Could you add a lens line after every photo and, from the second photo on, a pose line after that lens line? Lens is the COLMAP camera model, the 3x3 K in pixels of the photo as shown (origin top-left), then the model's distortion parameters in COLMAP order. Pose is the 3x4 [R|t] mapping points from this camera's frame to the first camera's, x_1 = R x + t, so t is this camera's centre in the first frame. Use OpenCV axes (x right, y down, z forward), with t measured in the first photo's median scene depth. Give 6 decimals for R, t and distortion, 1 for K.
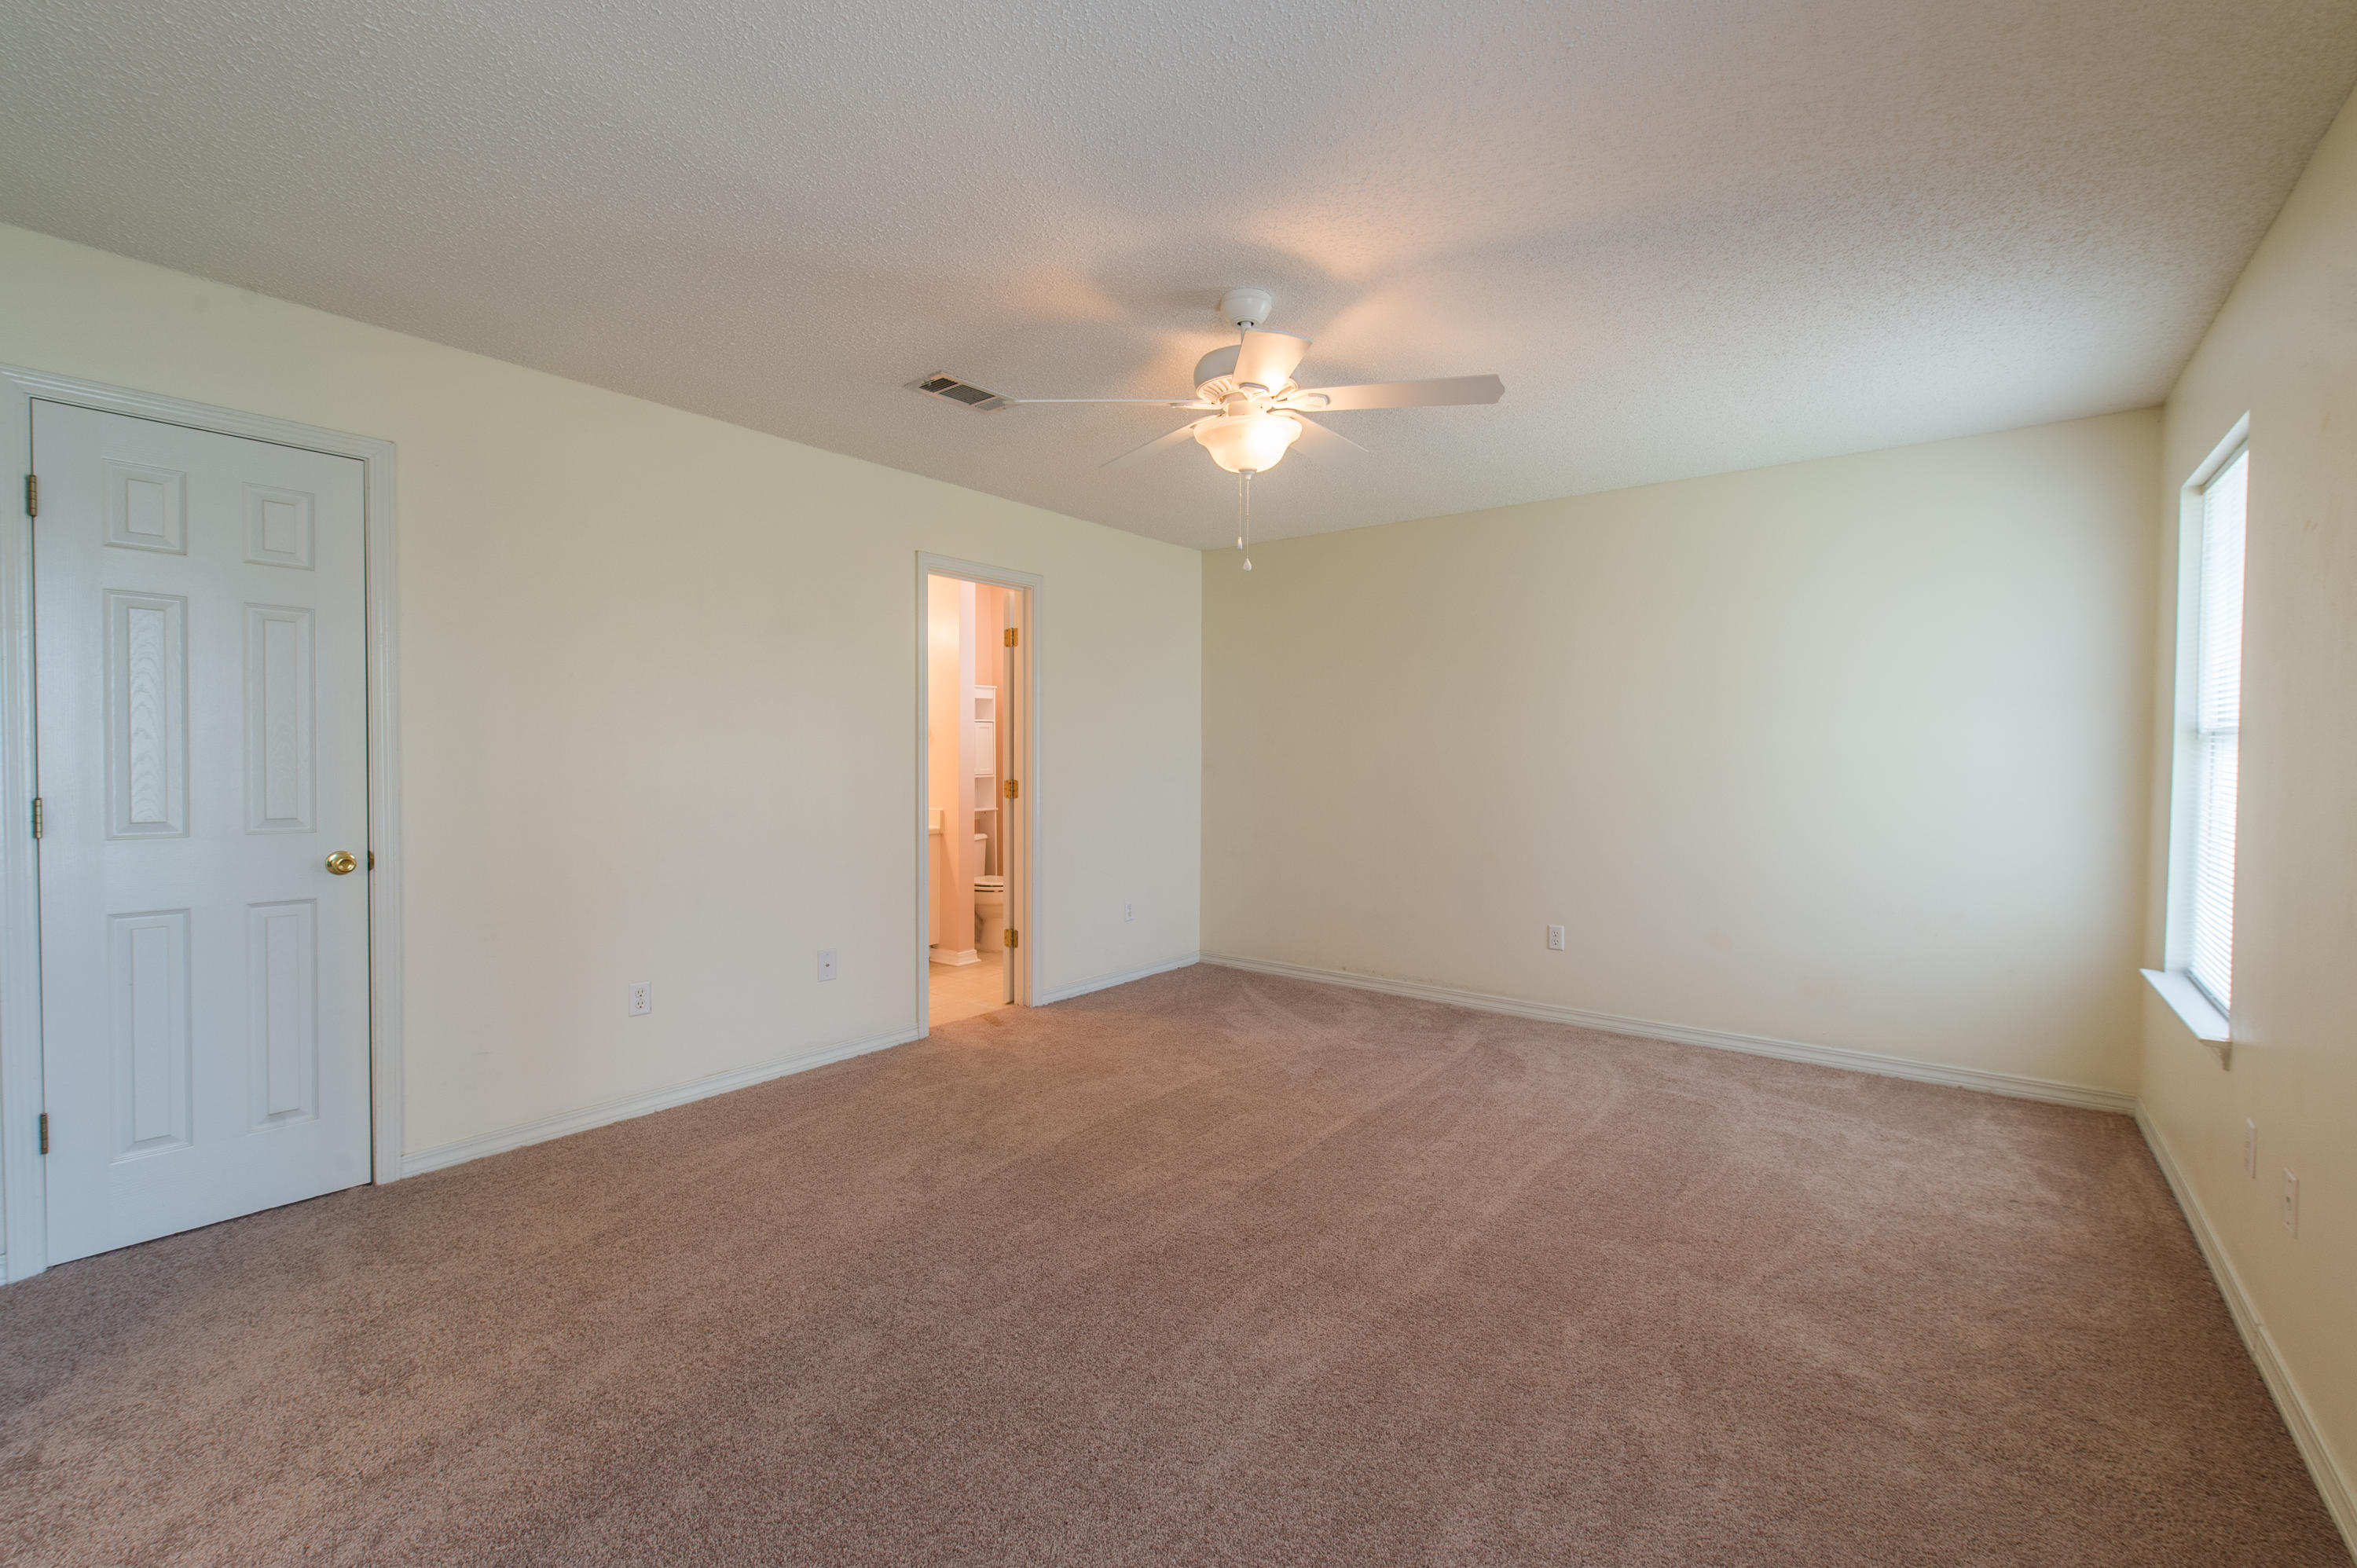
lens RADIAL K [[1039.4, 0, 1178.5], [0, 1039.4, 784.0], [0, 0, 1]] dist [-0.000443, -0.000525]
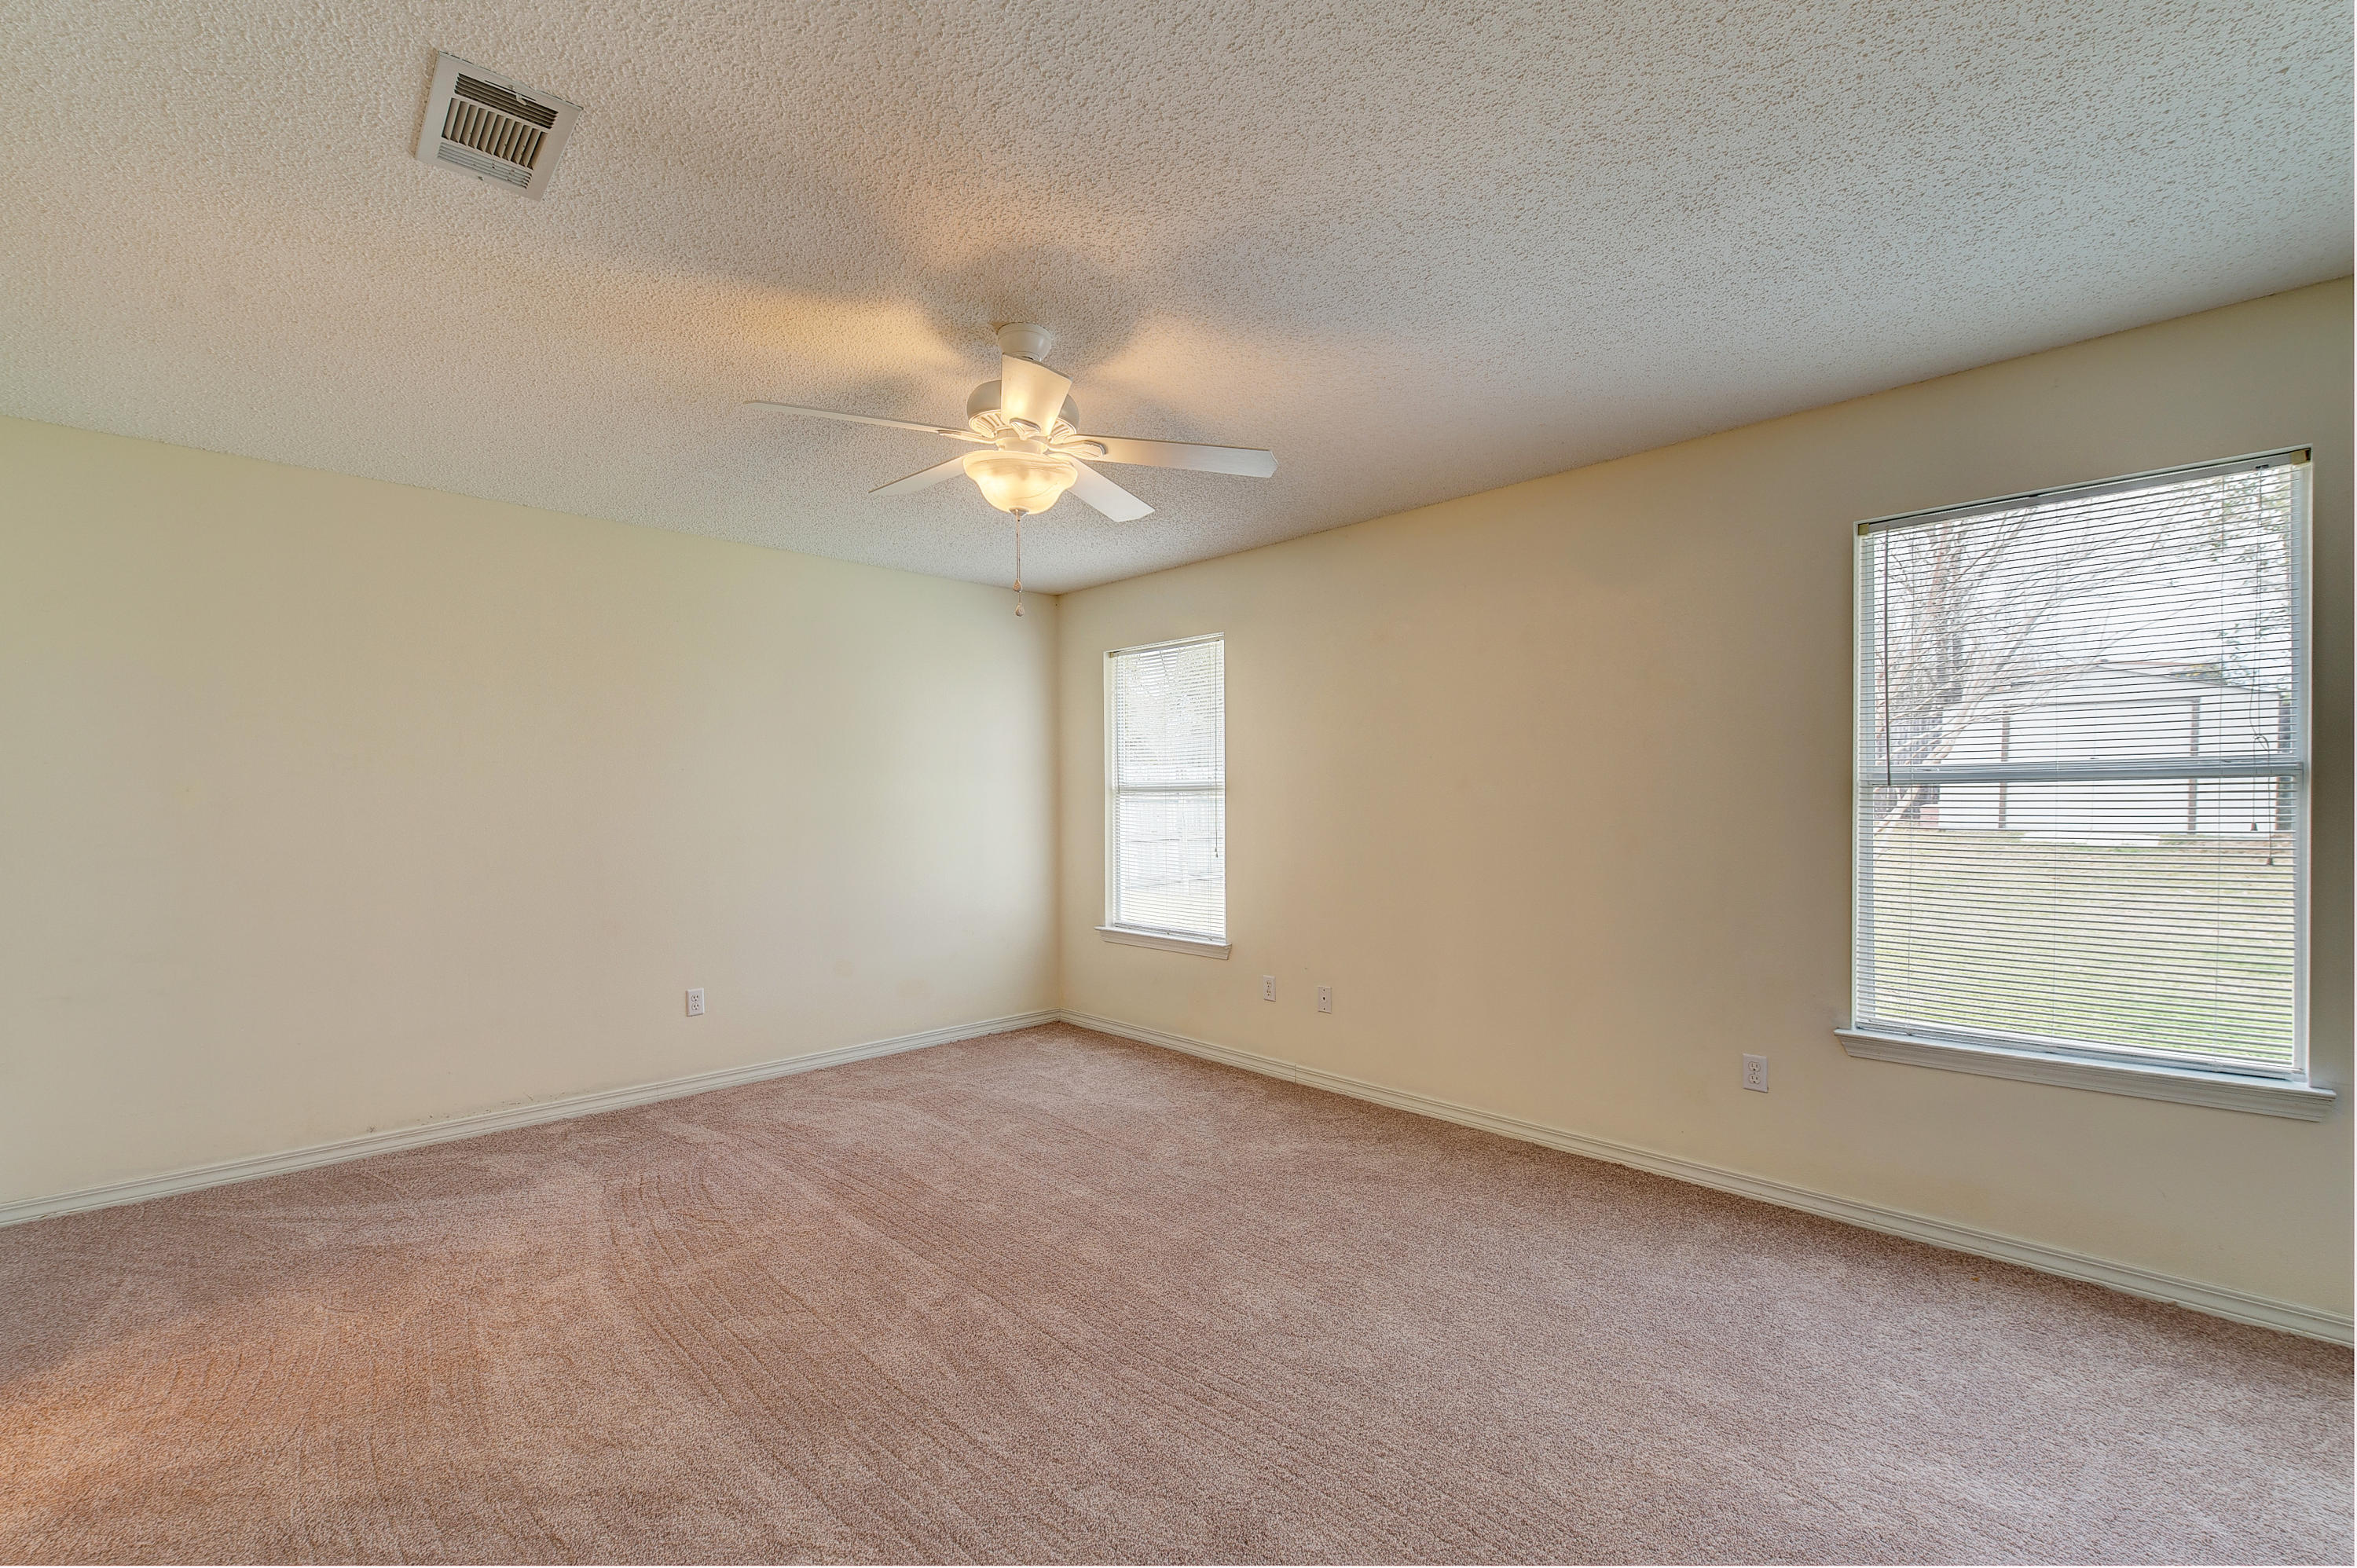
lens RADIAL K [[1039.4, 0, 1178.5], [0, 1039.4, 784.0], [0, 0, 1]] dist [-0.000443, -0.000525]
pose [[0.086613, 0.014605, 0.996135, -0.708211], [0.033563, 0.999282, -0.017570, -0.023401], [-0.995677, 0.034955, 0.086061, 0.628777]]
